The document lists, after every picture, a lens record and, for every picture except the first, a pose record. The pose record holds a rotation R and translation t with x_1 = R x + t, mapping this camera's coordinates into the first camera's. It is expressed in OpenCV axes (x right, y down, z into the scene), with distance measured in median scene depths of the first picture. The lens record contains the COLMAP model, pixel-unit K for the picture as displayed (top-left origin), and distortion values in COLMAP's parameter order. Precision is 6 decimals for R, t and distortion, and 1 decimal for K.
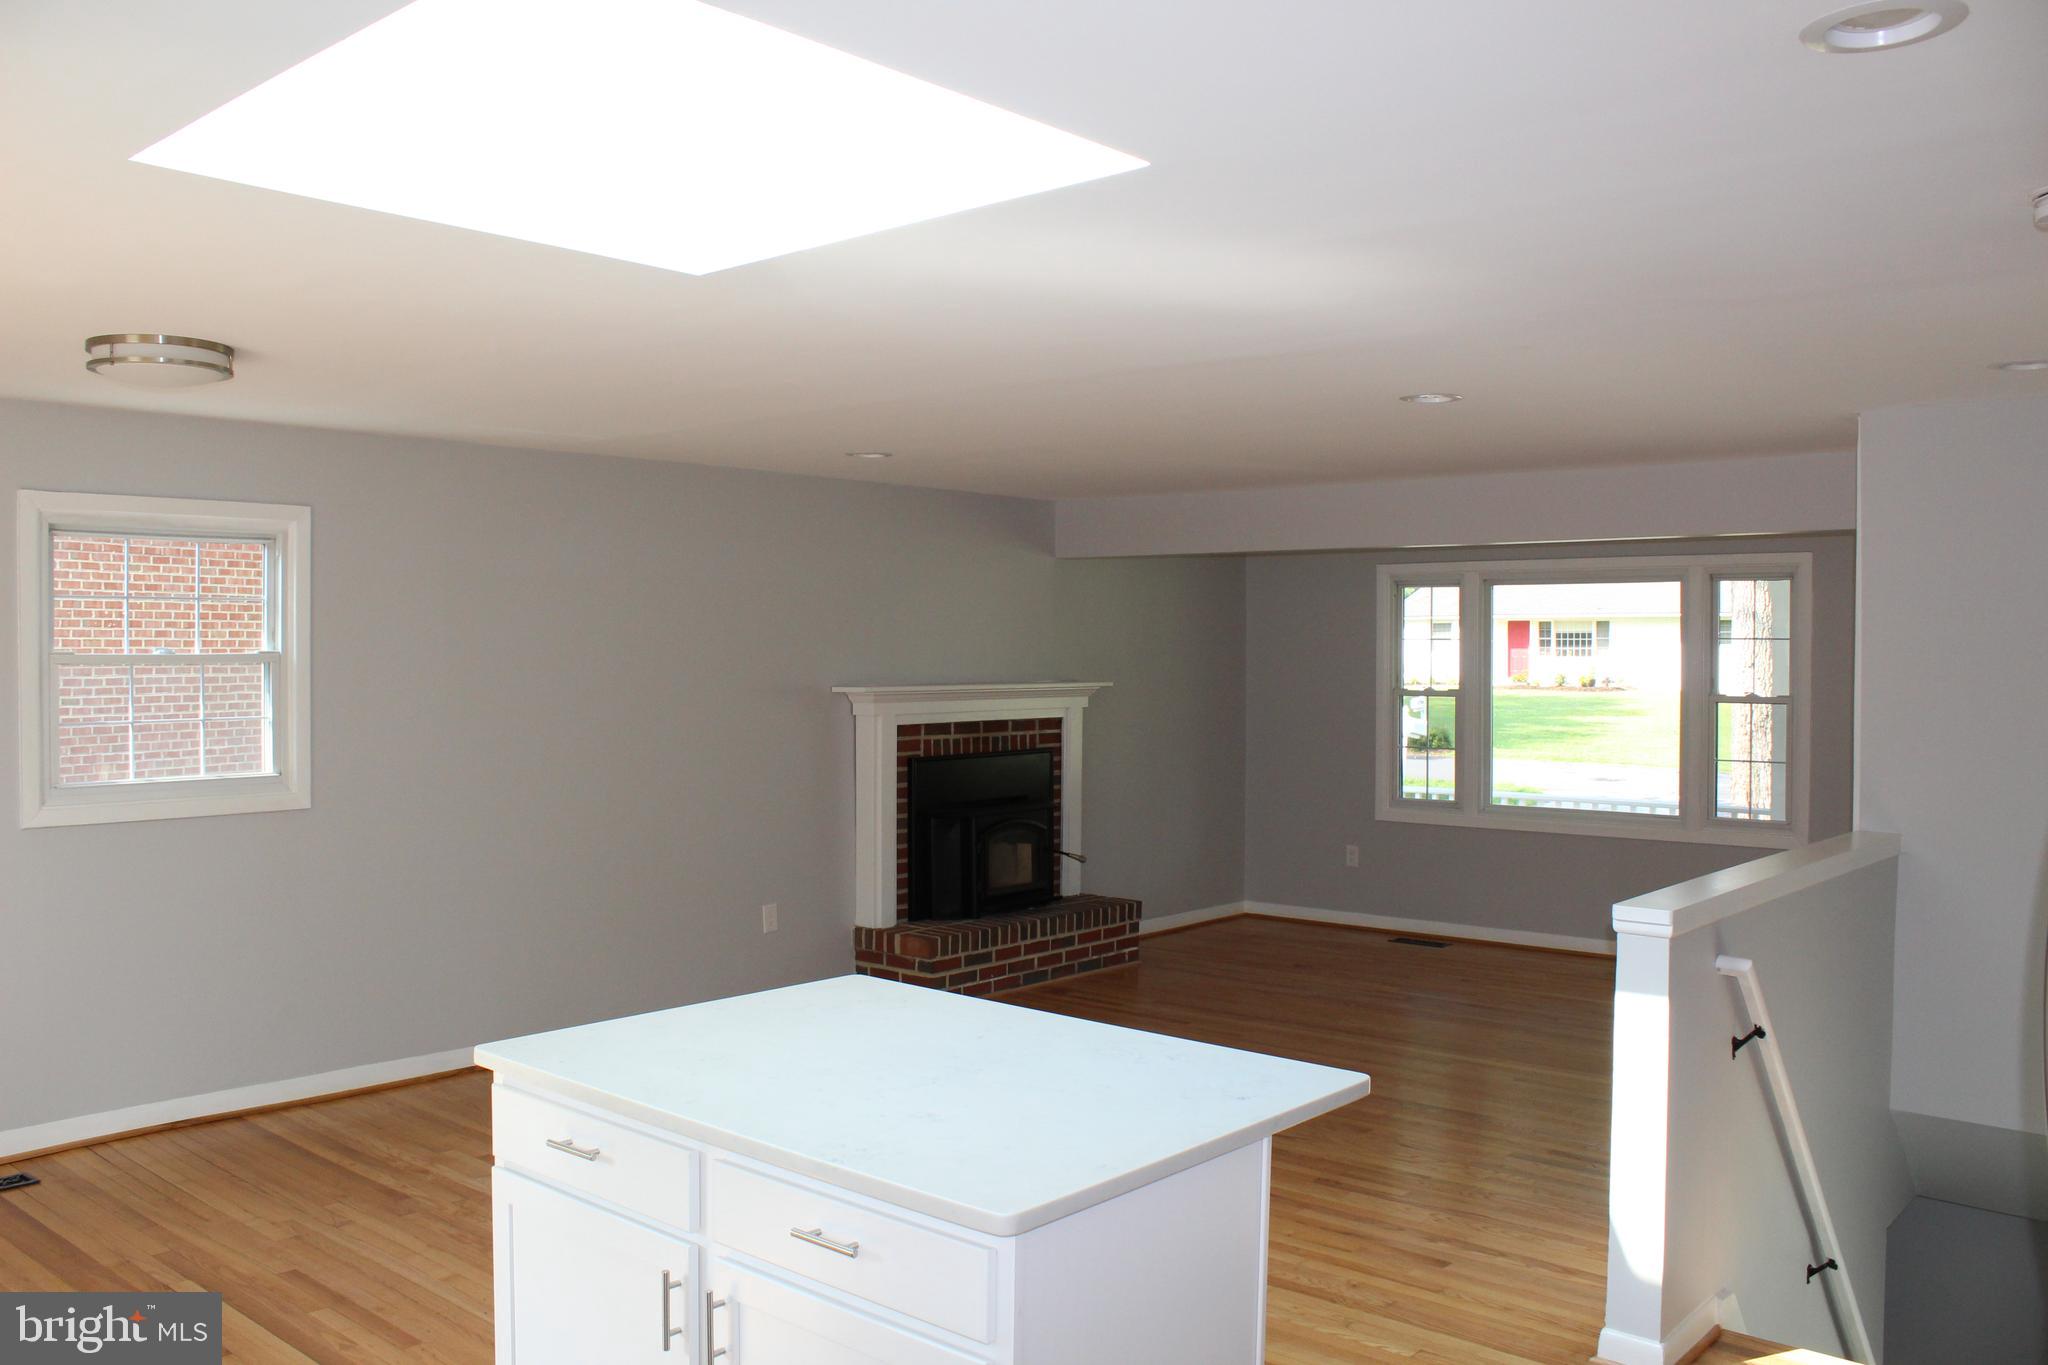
lens RADIAL K [[1687.6, 0, 1025.3], [0, 1687.6, 682.4], [0, 0, 1]] dist [-0.136083, 0.074310]
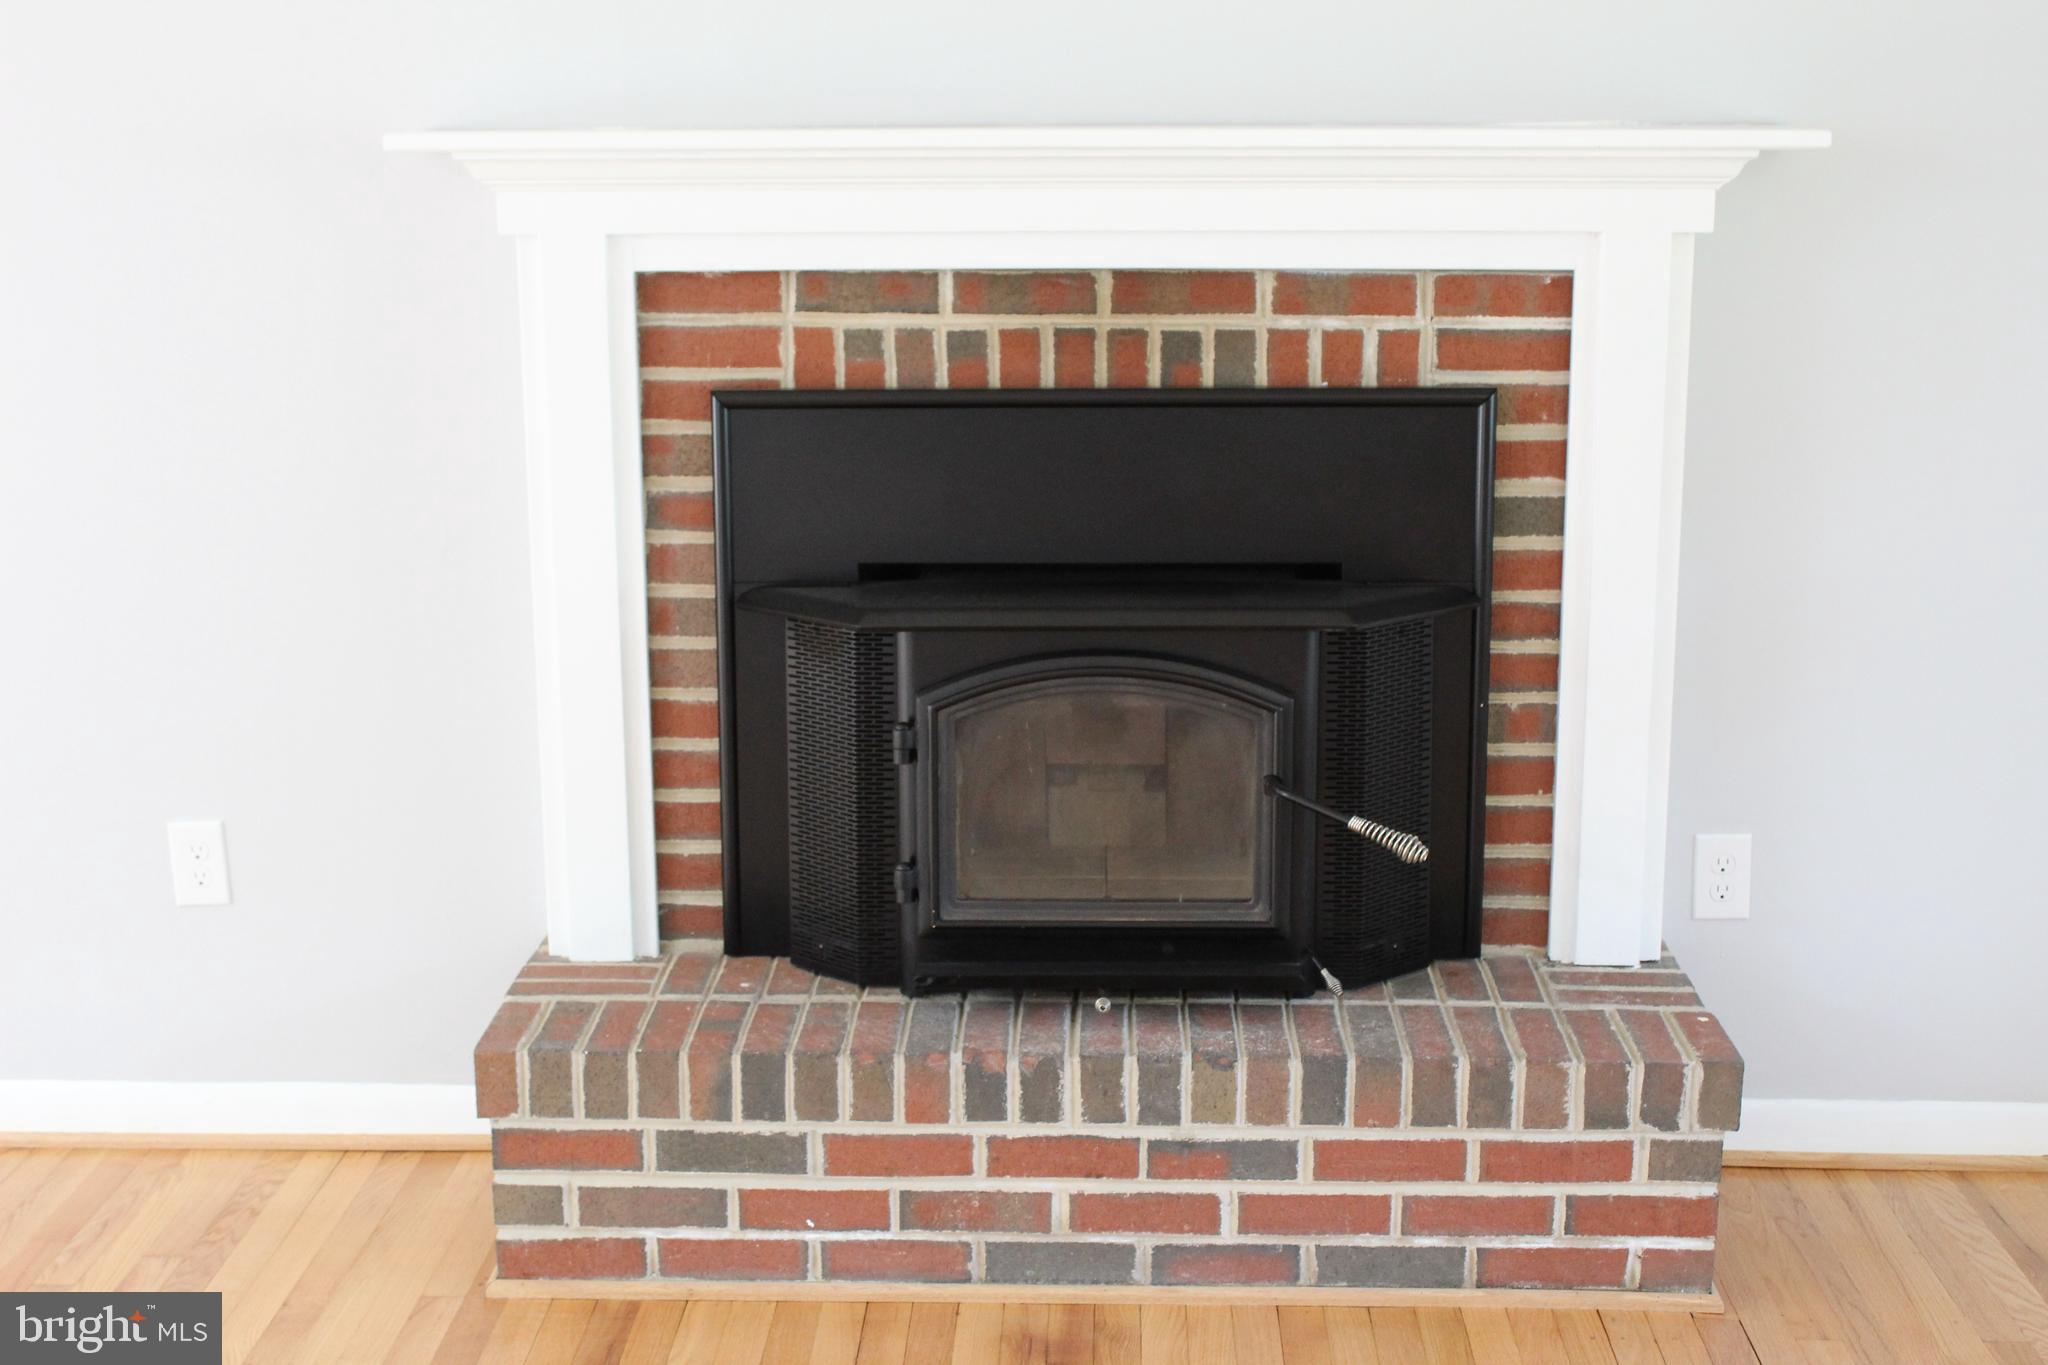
lens RADIAL K [[2794.5, 0, 1022.3], [0, 2794.5, 676.7], [0, 0, 1]] dist [-0.078833, 0.000000]
pose [[0.624005, 0.155025, -0.765888, 0.317045], [-0.009521, 0.981559, 0.190922, 0.002313], [0.781362, -0.111845, 0.613974, 0.727581]]
